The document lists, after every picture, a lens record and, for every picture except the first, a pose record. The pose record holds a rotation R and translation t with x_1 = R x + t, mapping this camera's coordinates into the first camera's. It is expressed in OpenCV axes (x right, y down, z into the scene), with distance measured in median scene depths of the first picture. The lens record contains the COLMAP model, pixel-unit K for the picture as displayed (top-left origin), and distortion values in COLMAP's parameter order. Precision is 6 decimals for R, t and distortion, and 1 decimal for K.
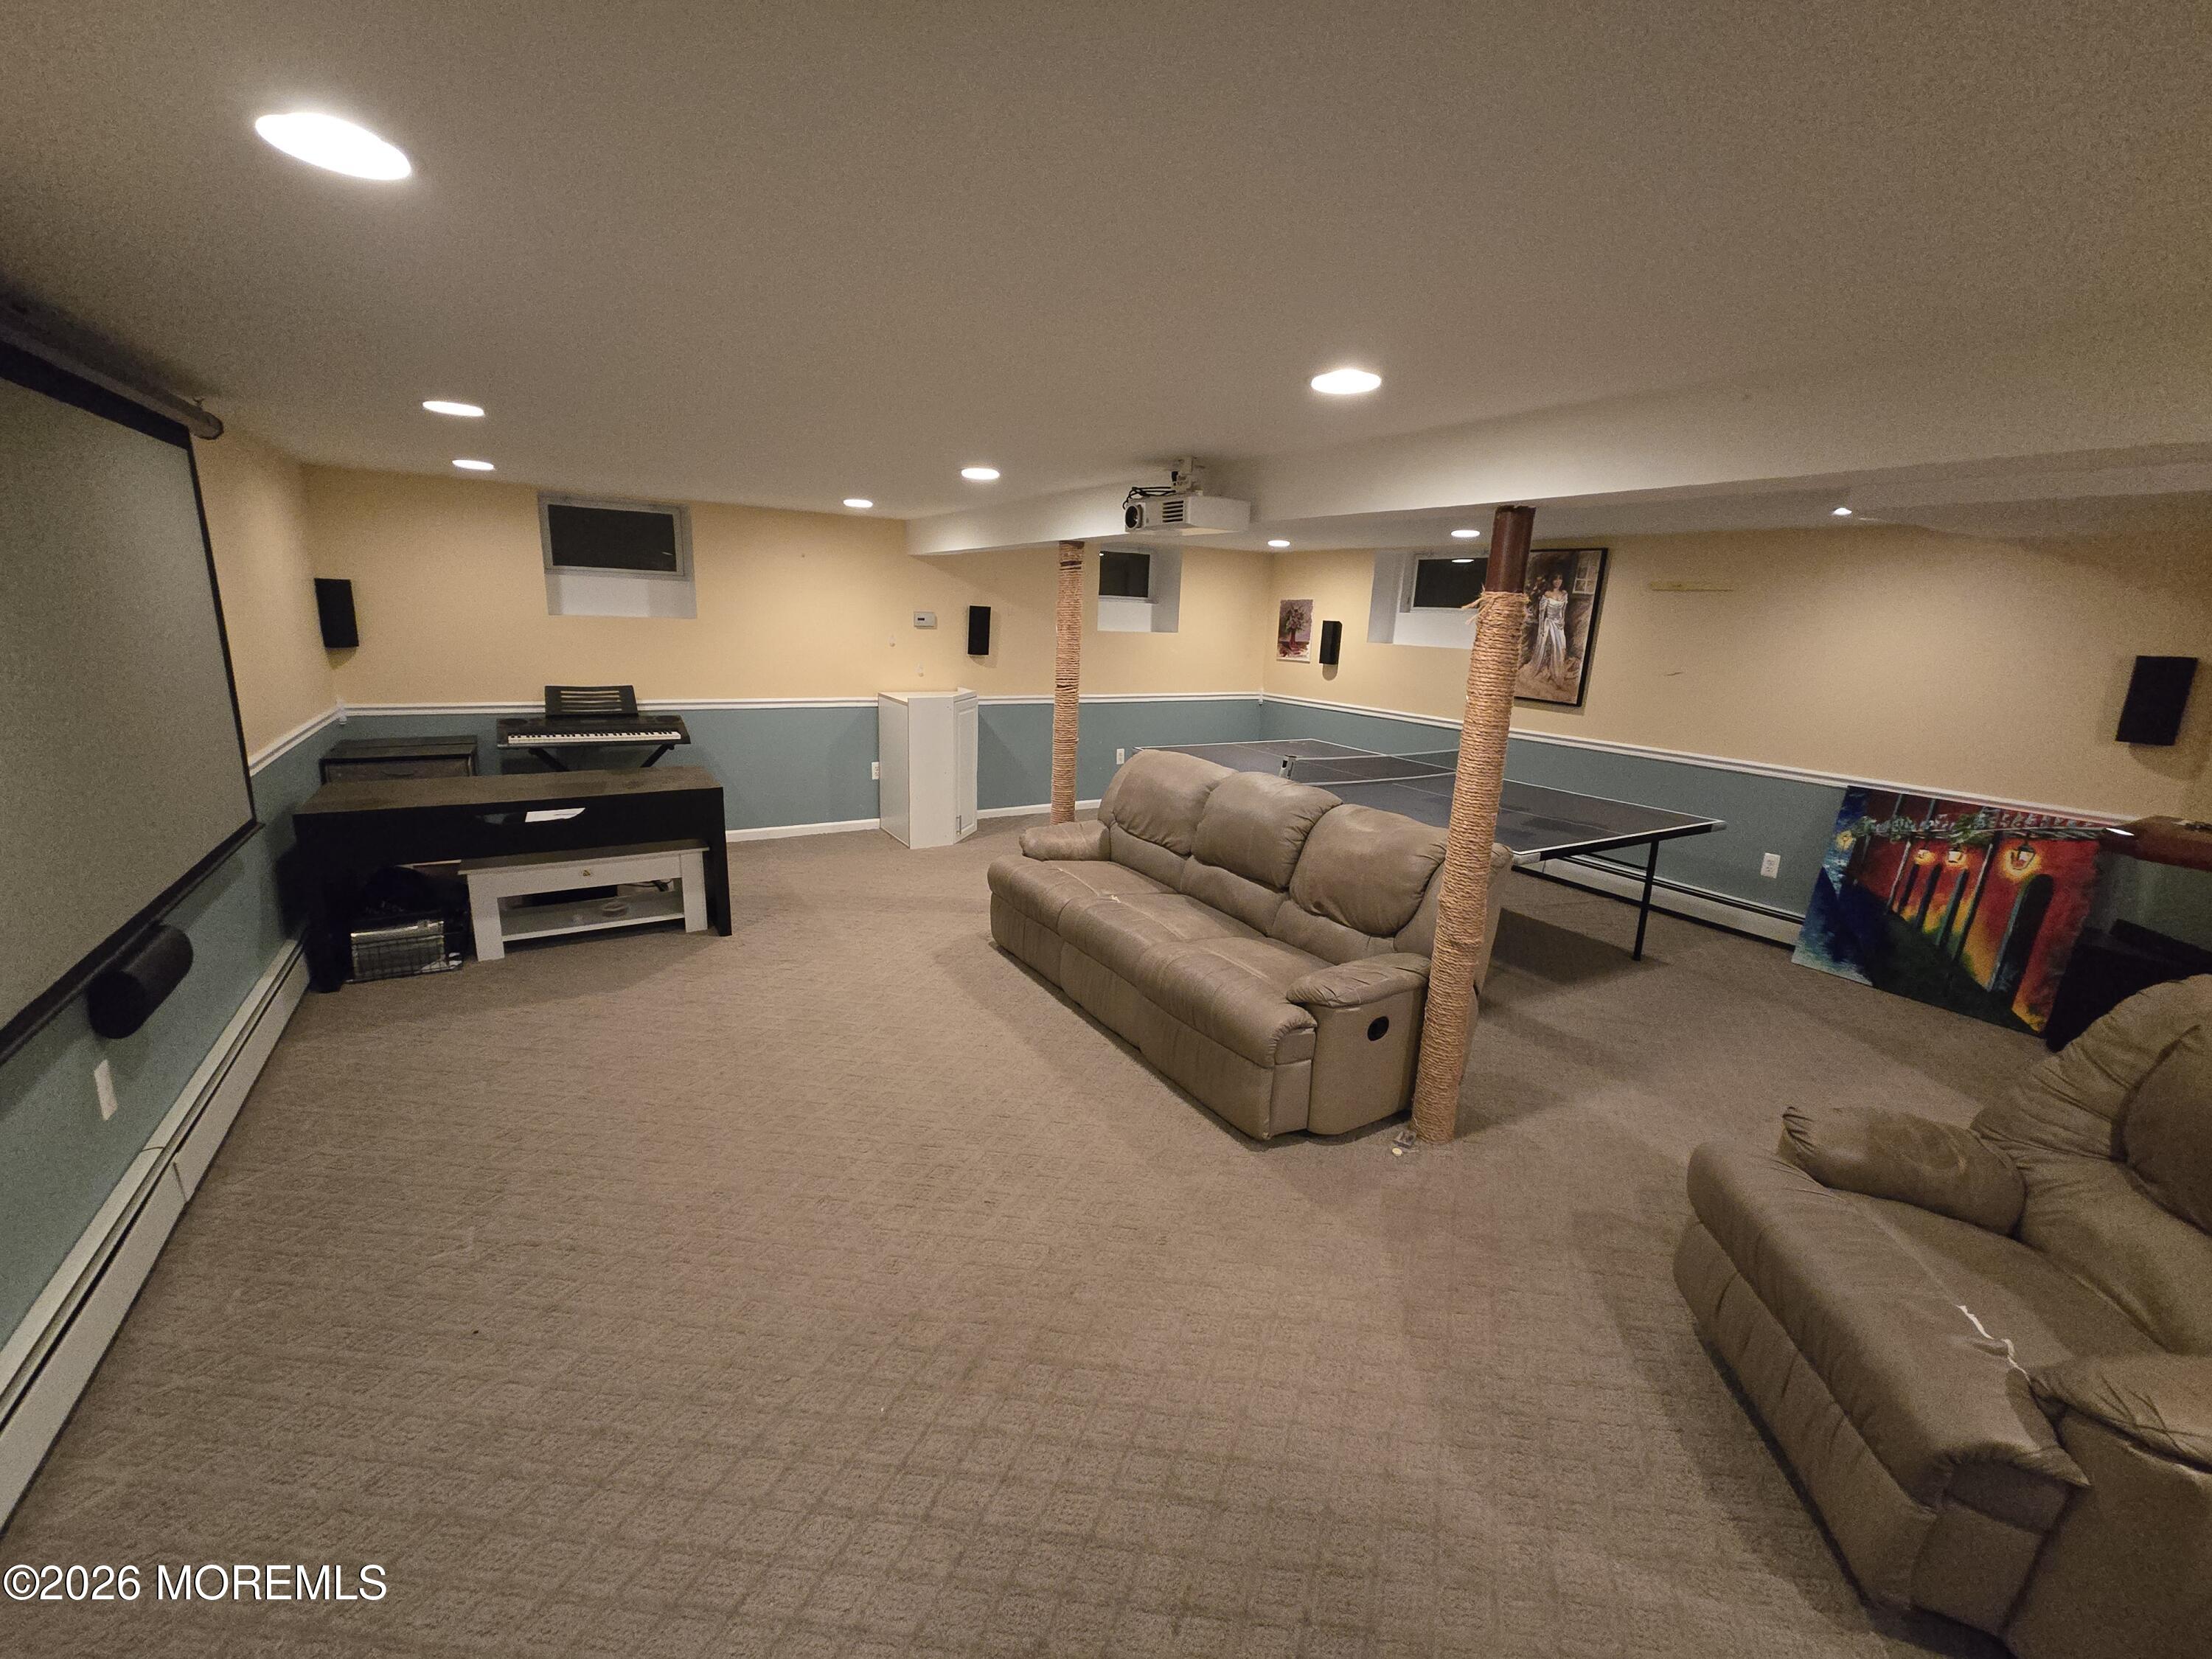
lens RADIAL K [[907.7, 0, 1100.3], [0, 907.7, 819.8], [0, 0, 1]] dist [0.001623, 0.000245]
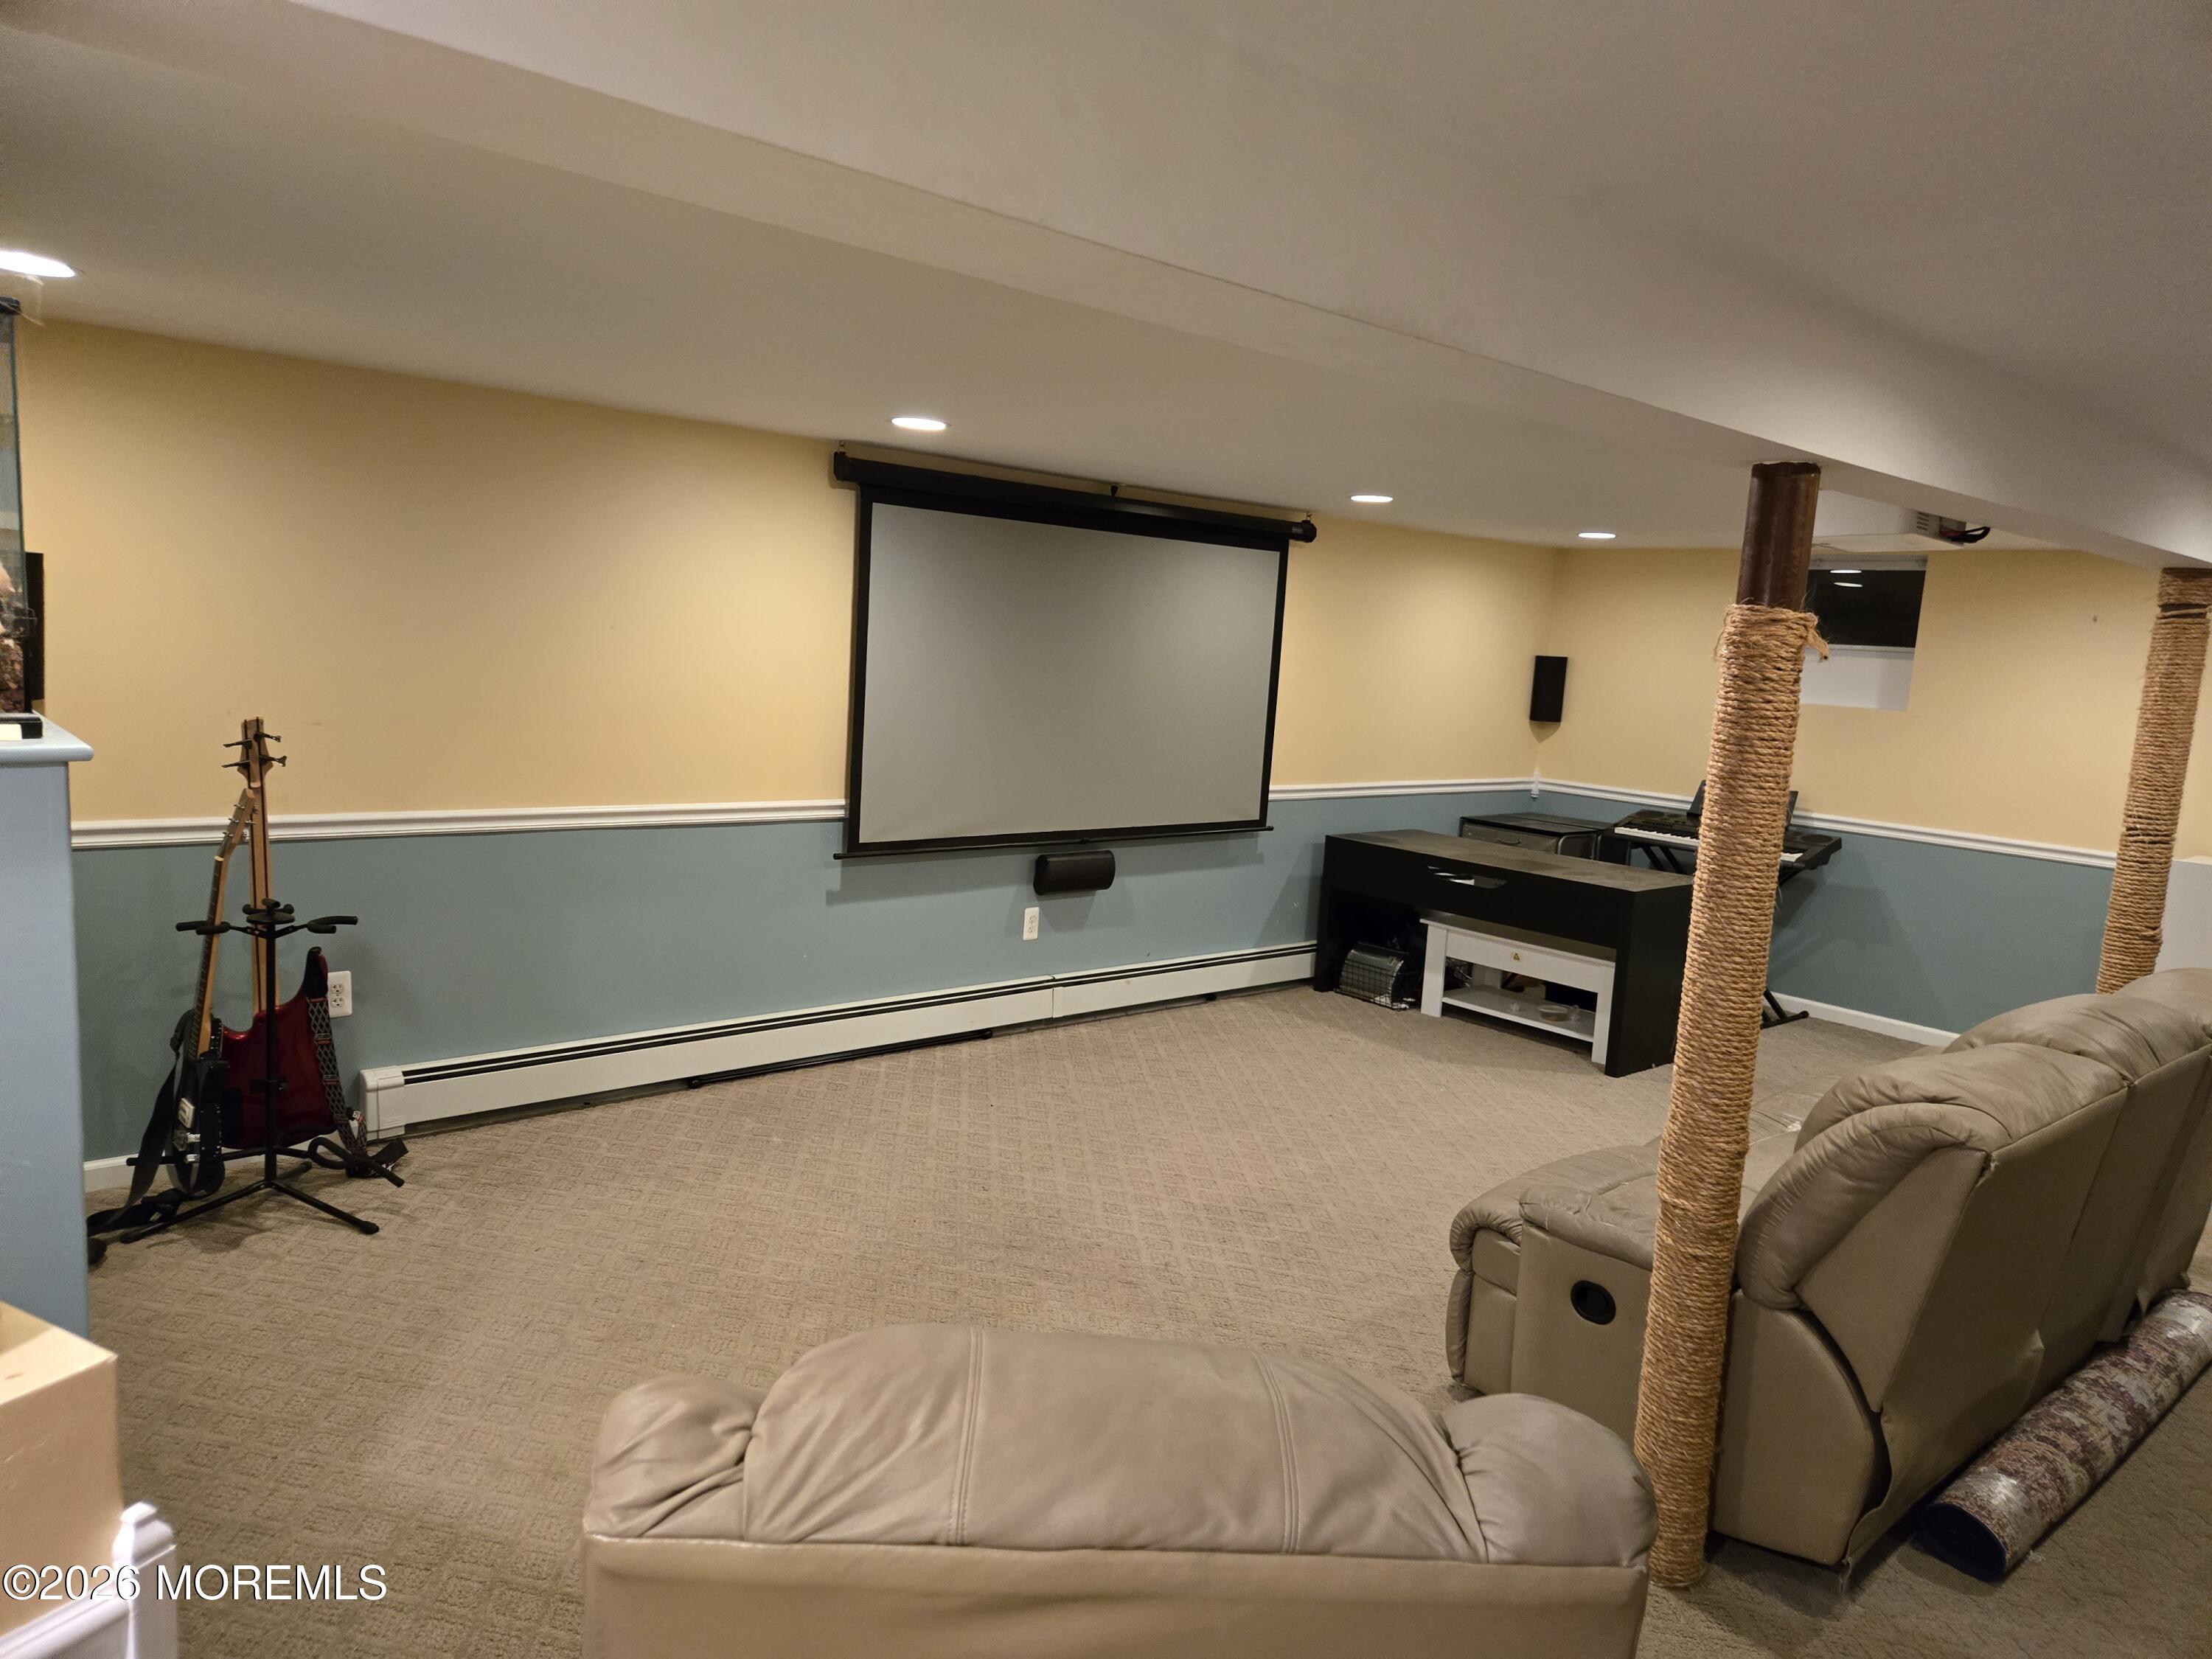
lens RADIAL K [[1476.5, 0, 1100.1], [0, 1476.5, 811.7], [0, 0, 1]] dist [0.068960, -0.056679]
pose [[0.165354, 0.089494, -0.982165, 0.633287], [-0.278289, 0.959639, 0.040590, -0.019602], [0.946157, 0.266614, 0.183585, 0.222041]]
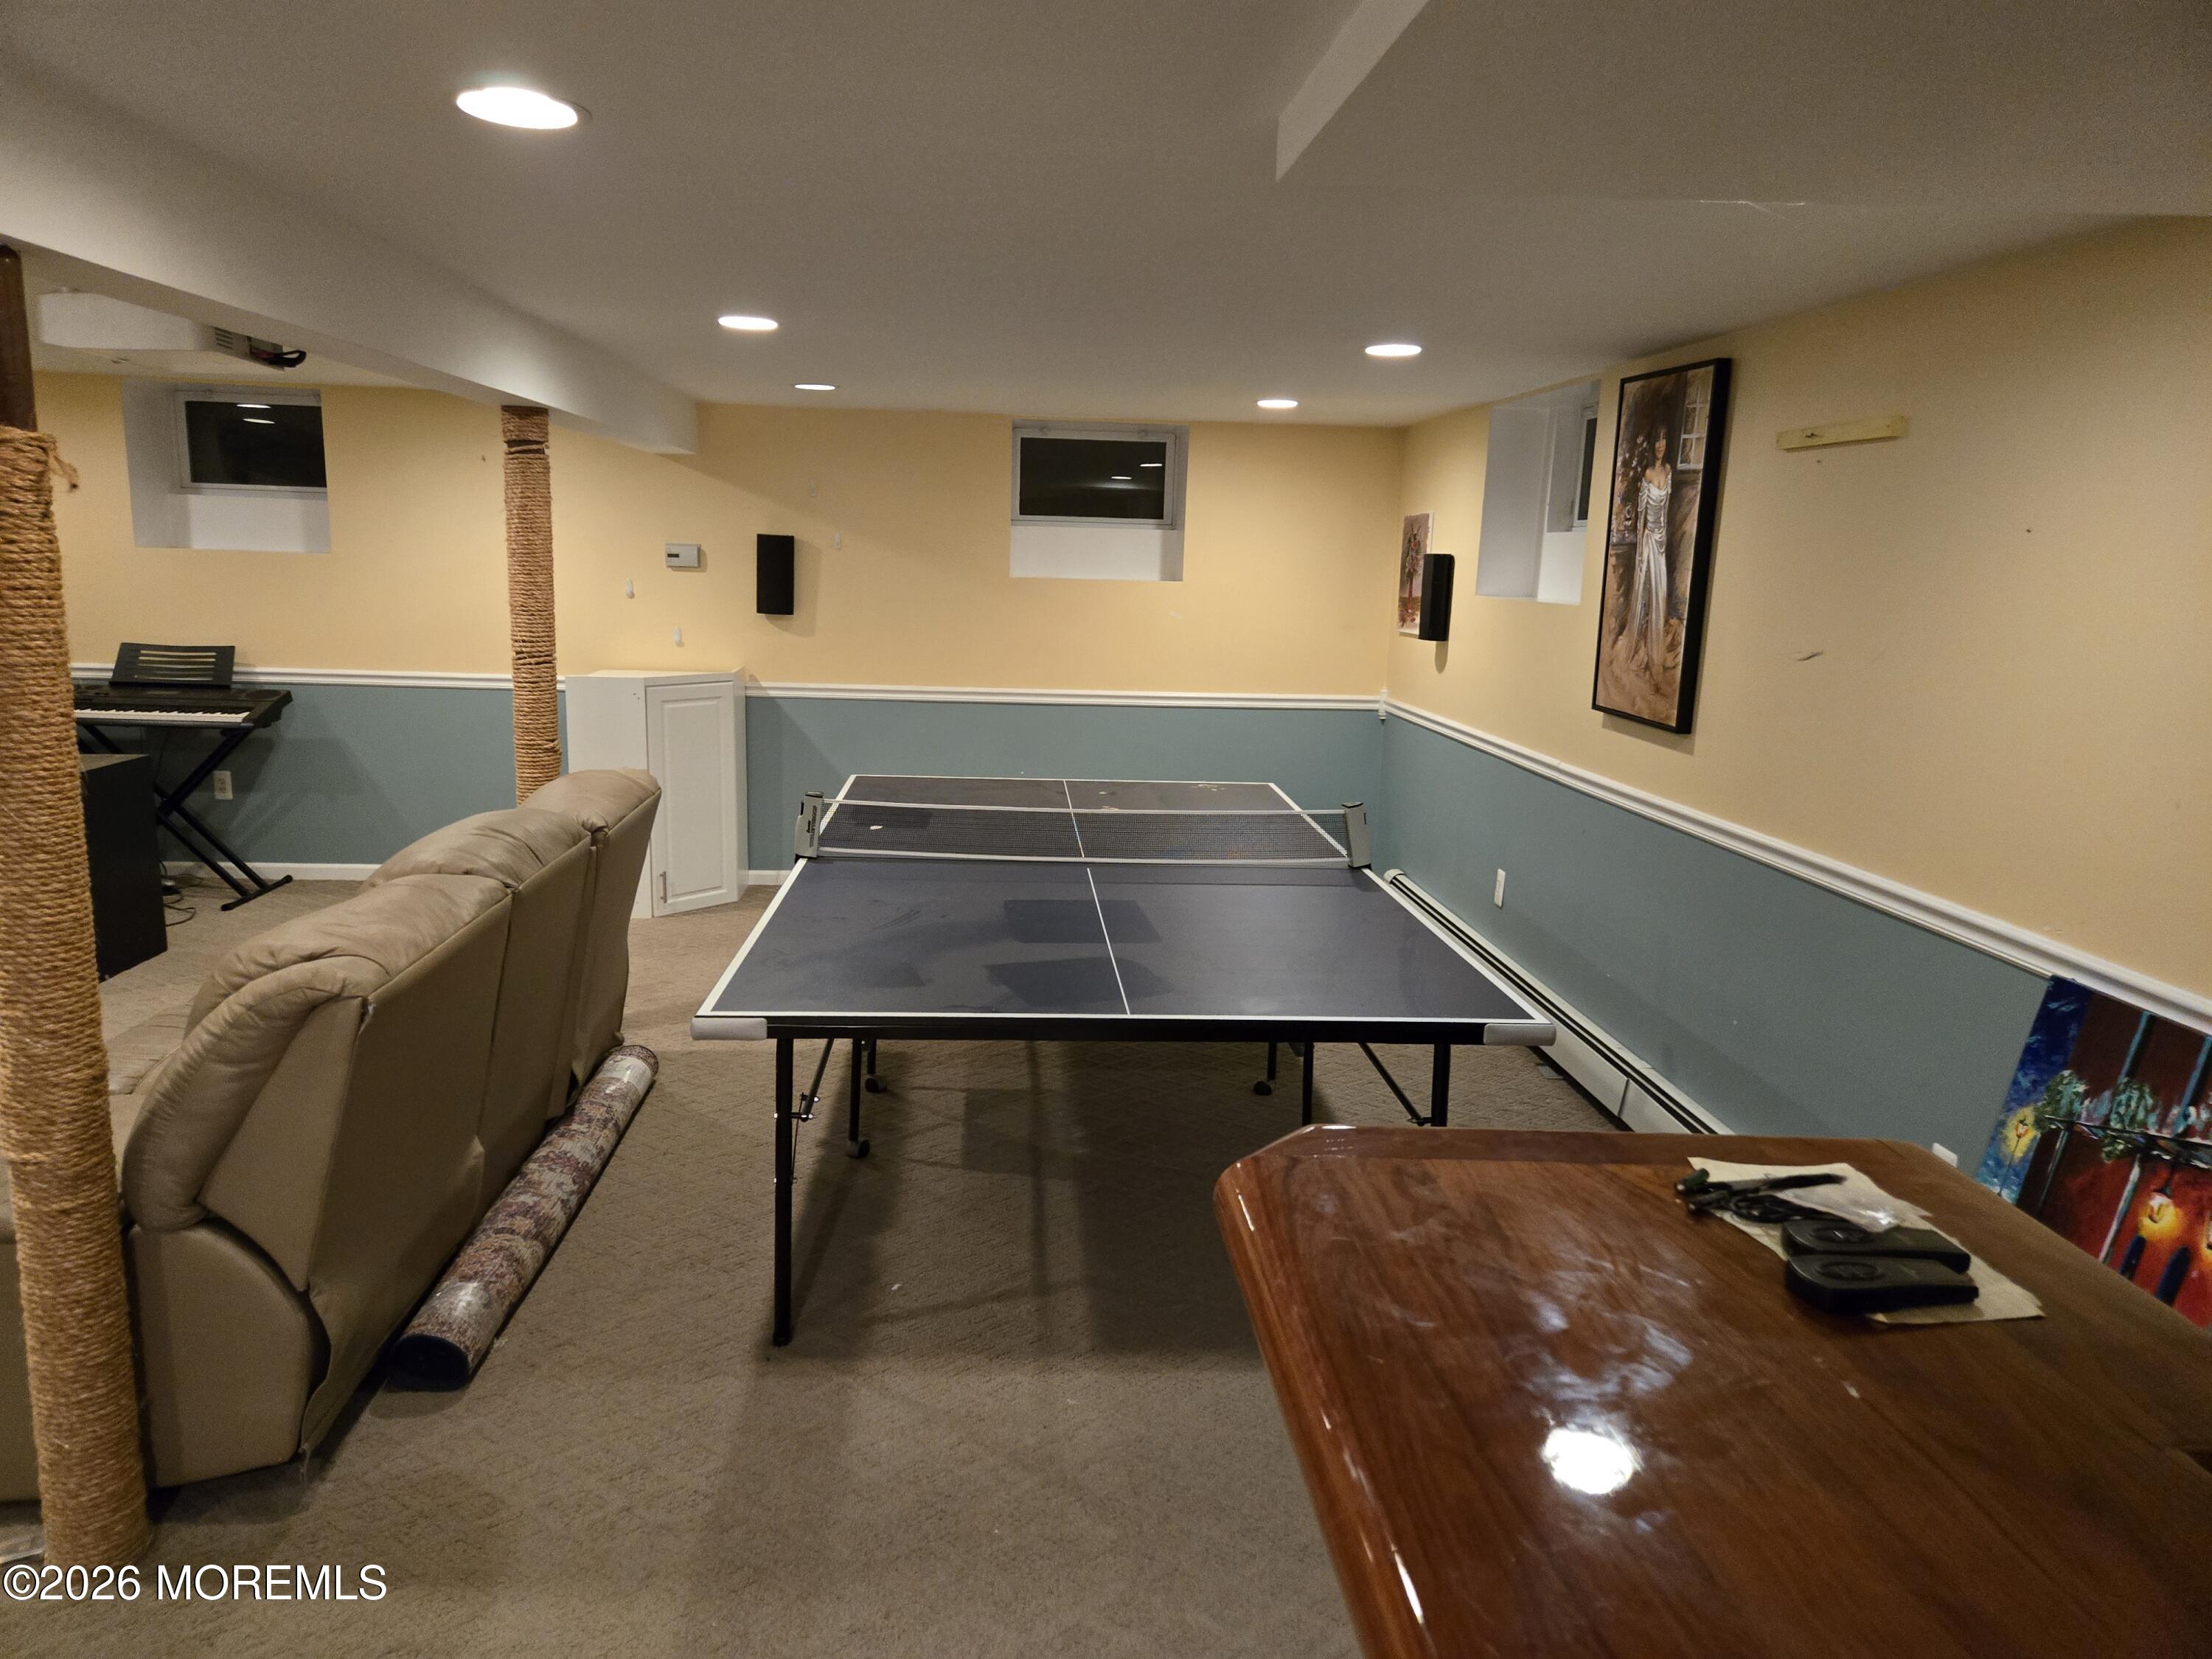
lens RADIAL K [[1476.5, 0, 1100.1], [0, 1476.5, 811.7], [0, 0, 1]] dist [0.068960, -0.056679]
pose [[0.888361, 0.065927, -0.454388, 0.633315], [-0.097819, 0.994093, -0.047011, -0.030889], [0.448605, 0.086210, 0.889562, 0.277445]]
